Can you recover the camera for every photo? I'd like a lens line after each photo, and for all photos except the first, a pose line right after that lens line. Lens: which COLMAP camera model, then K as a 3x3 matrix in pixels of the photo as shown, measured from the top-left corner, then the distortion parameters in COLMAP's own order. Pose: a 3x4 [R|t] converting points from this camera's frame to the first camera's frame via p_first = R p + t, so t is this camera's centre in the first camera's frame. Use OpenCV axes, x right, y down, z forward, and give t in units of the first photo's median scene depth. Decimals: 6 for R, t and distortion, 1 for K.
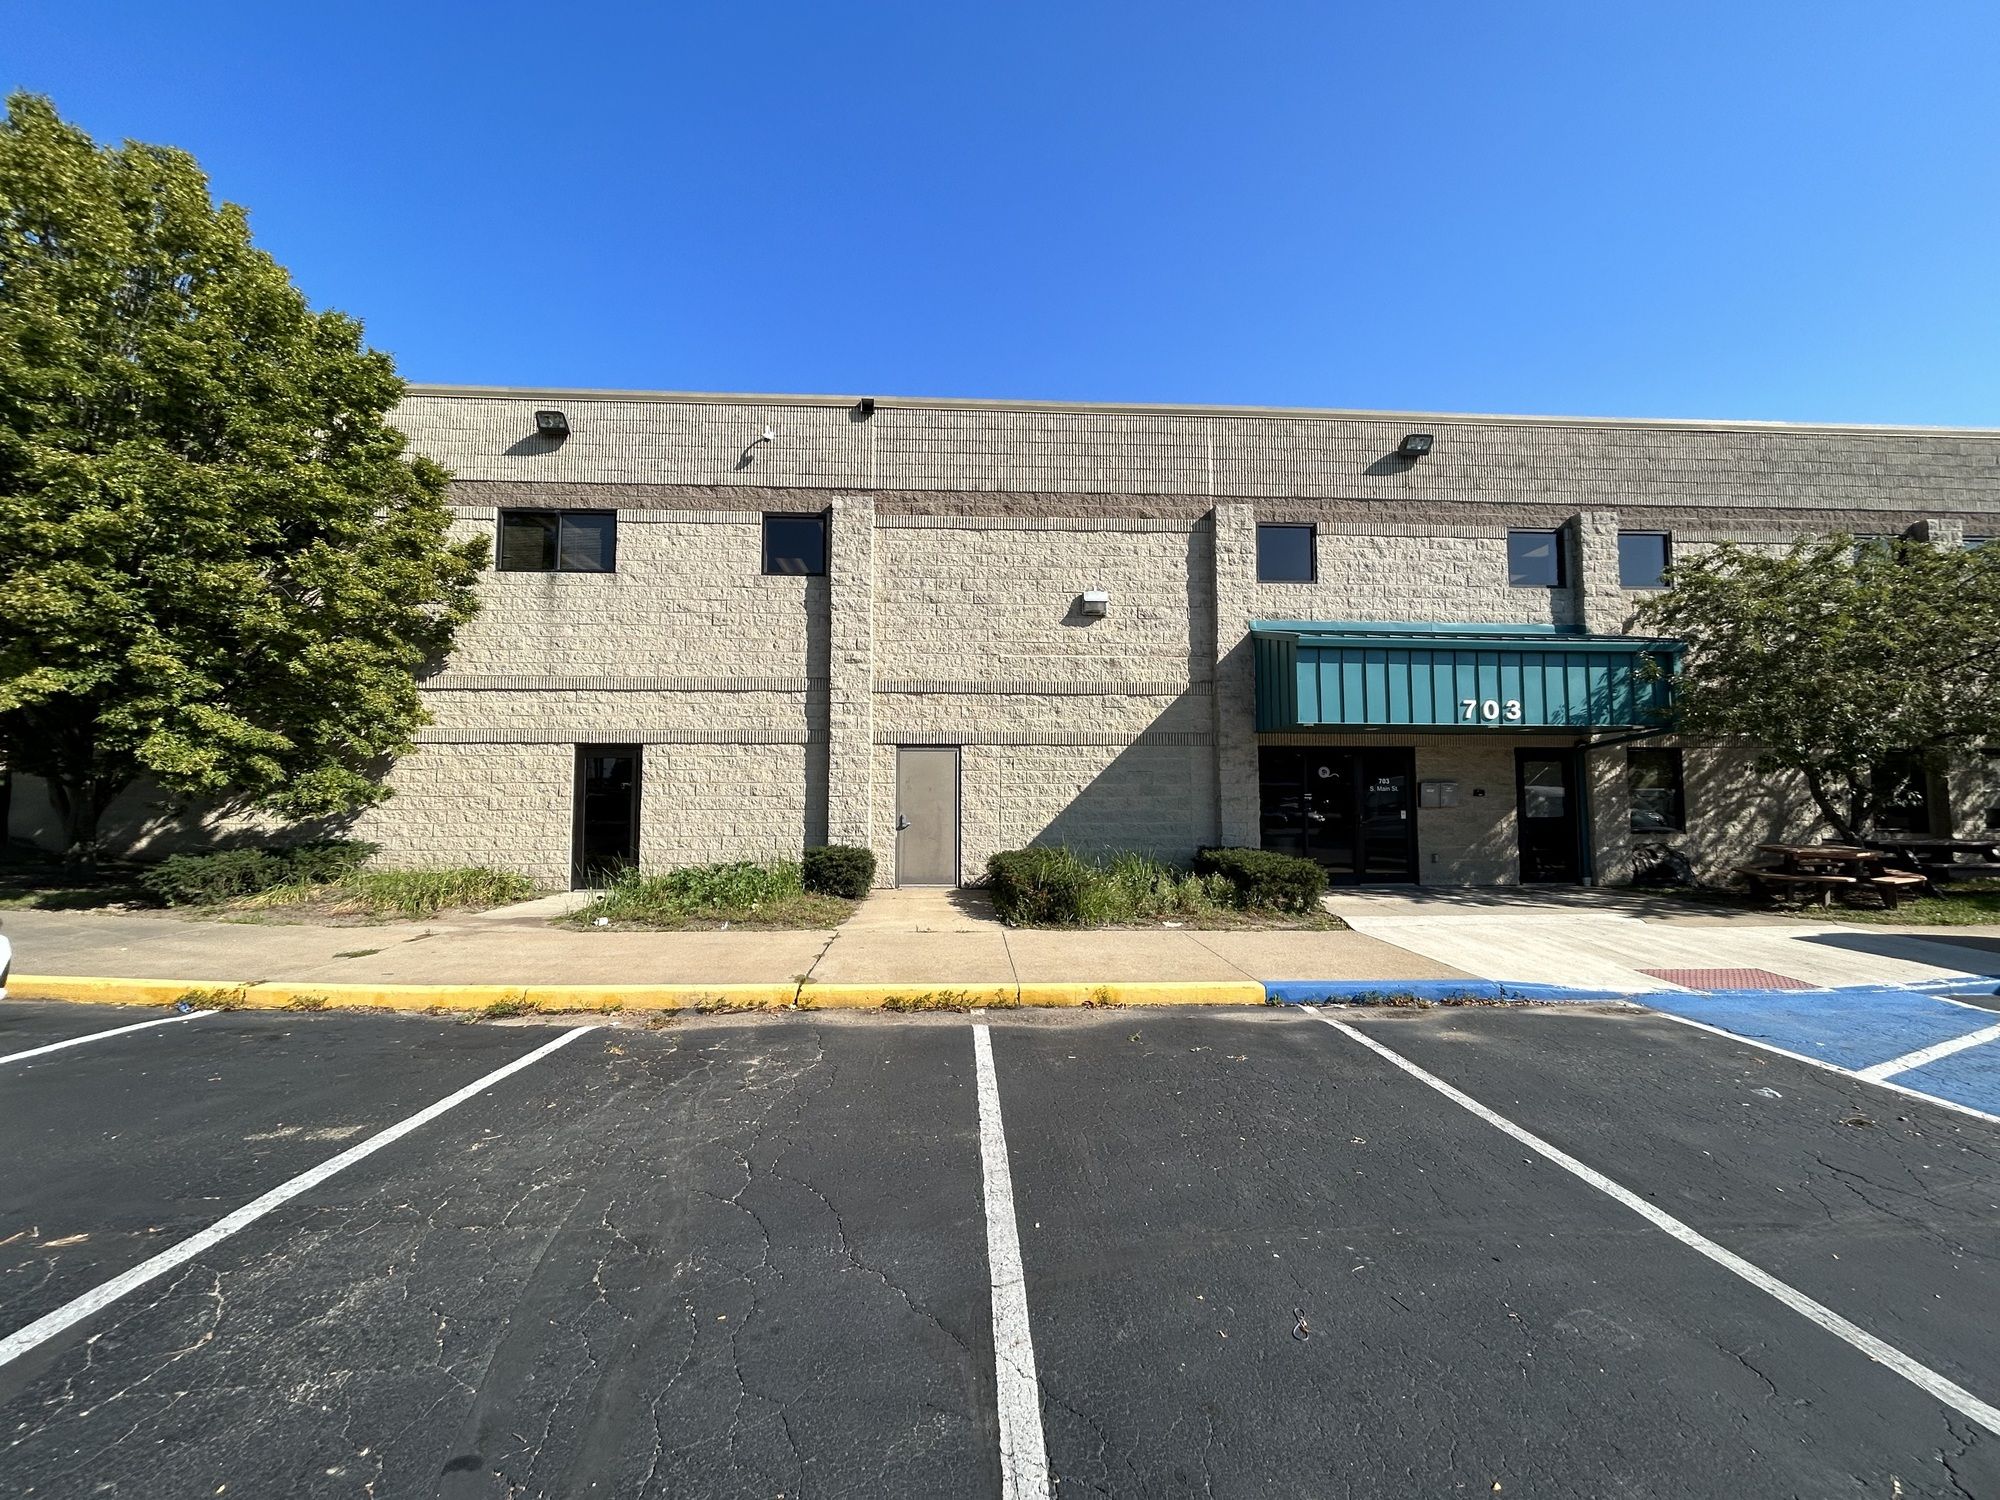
lens RADIAL K [[802.4, 0, 998.3], [0, 802.4, 750.4], [0, 0, 1]] dist [-0.000195, 0.000257]
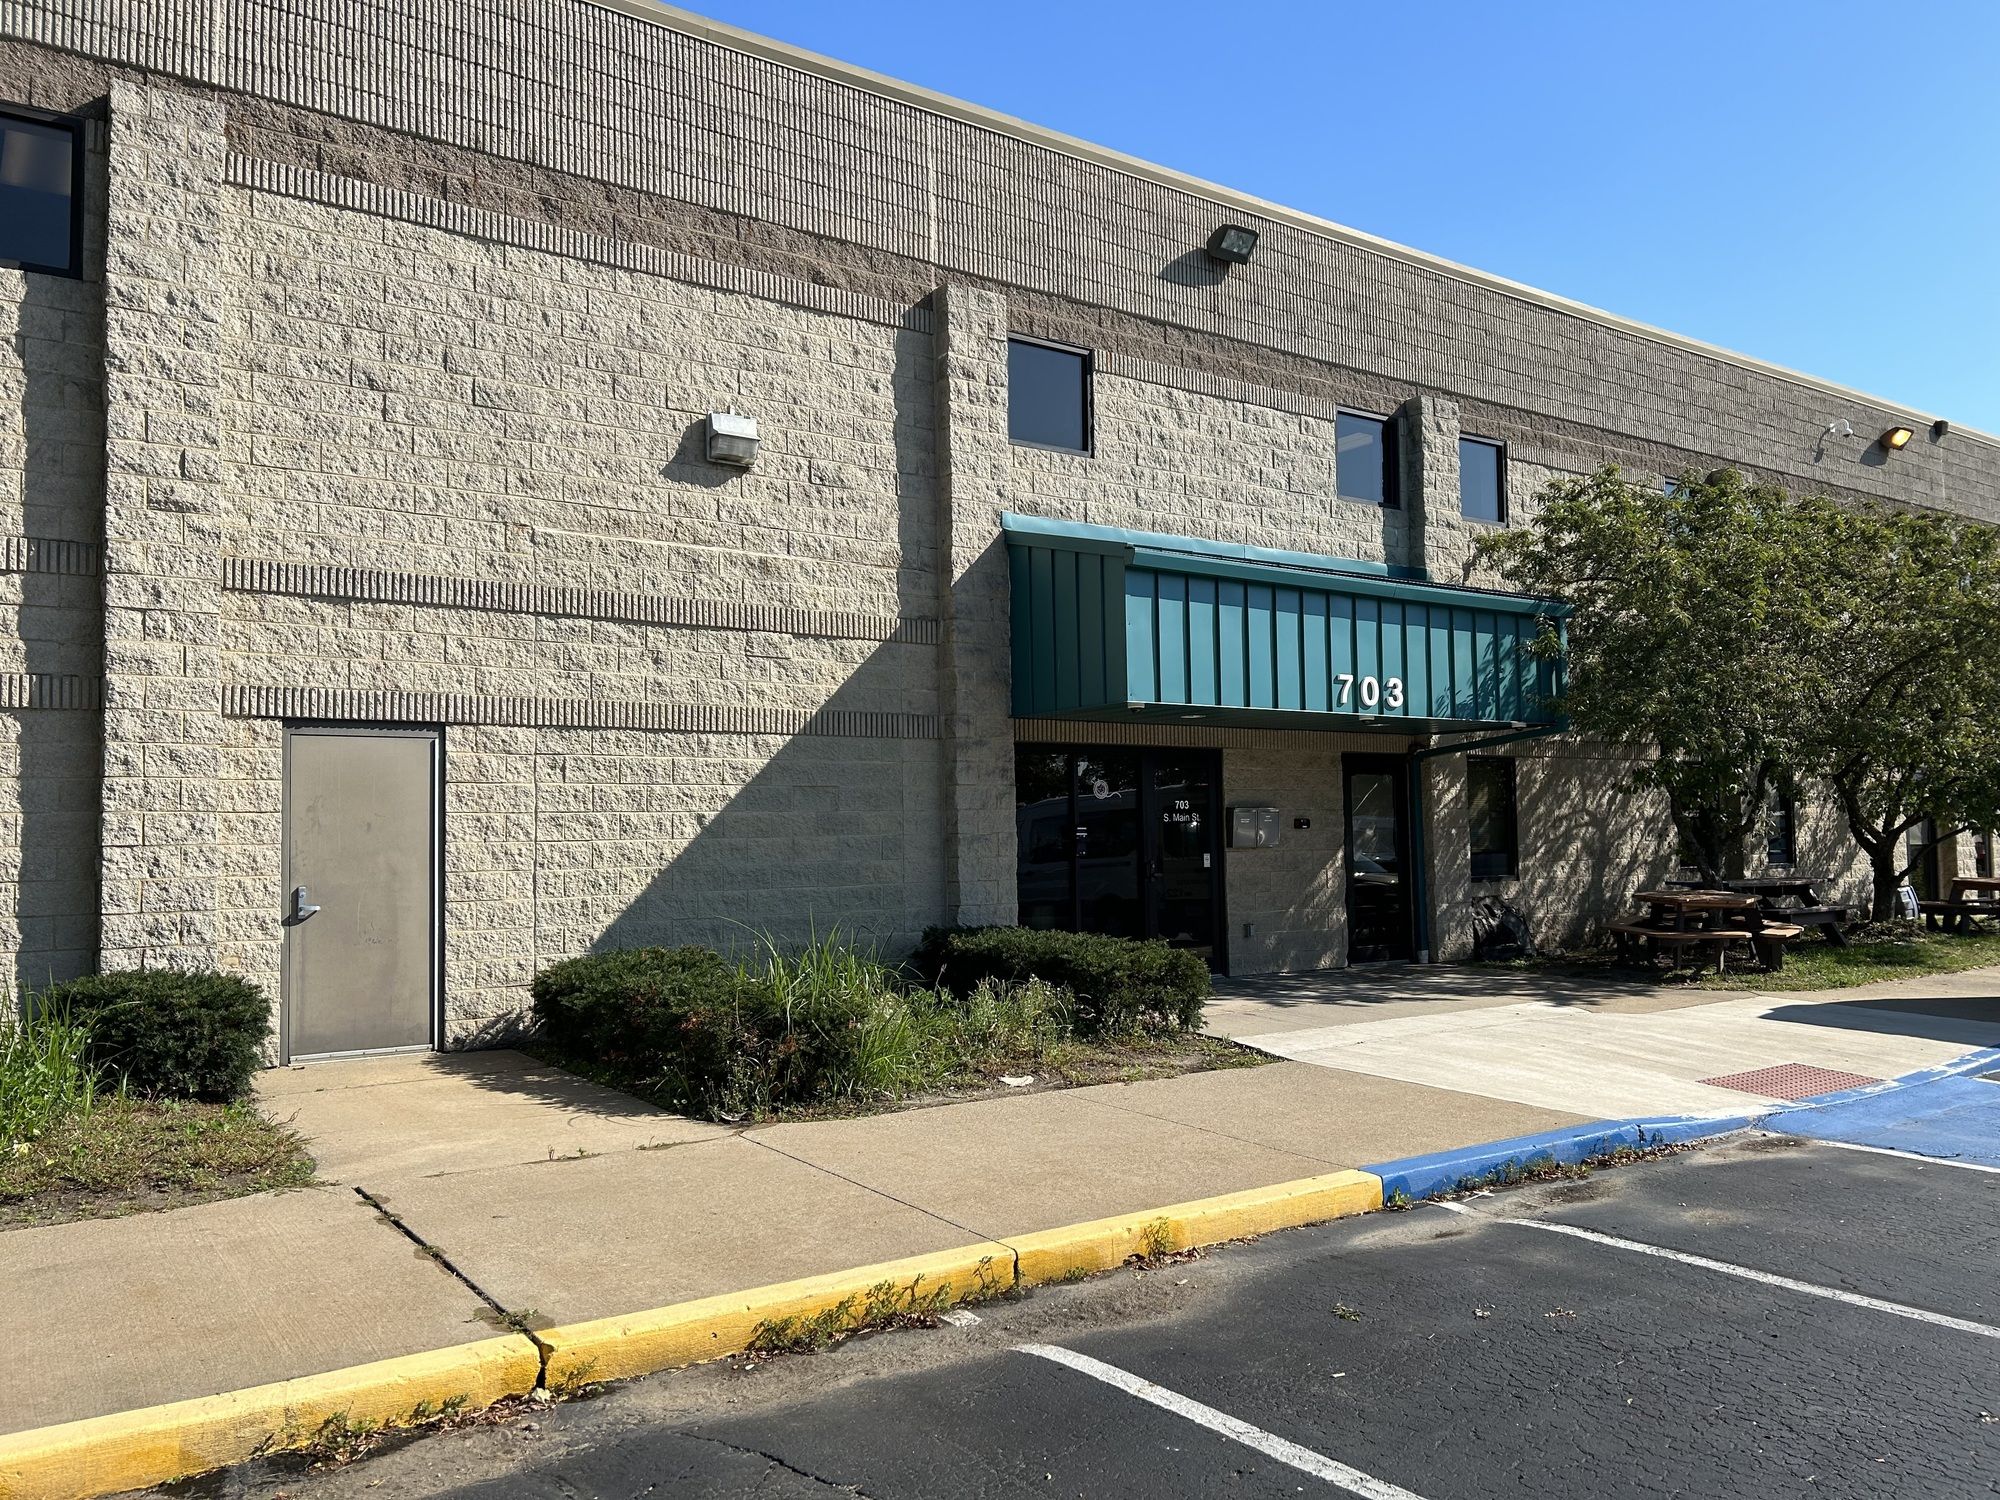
lens RADIAL K [[1498.8, 0, 1004.2], [0, 1498.8, 760.8], [0, 0, 1]] dist [0.052550, -0.052266]
pose [[0.845650, 0.014136, 0.533551, -0.225222], [-0.017282, 0.999850, 0.000901, 0.007216], [-0.533459, -0.009983, 0.845767, 0.138207]]
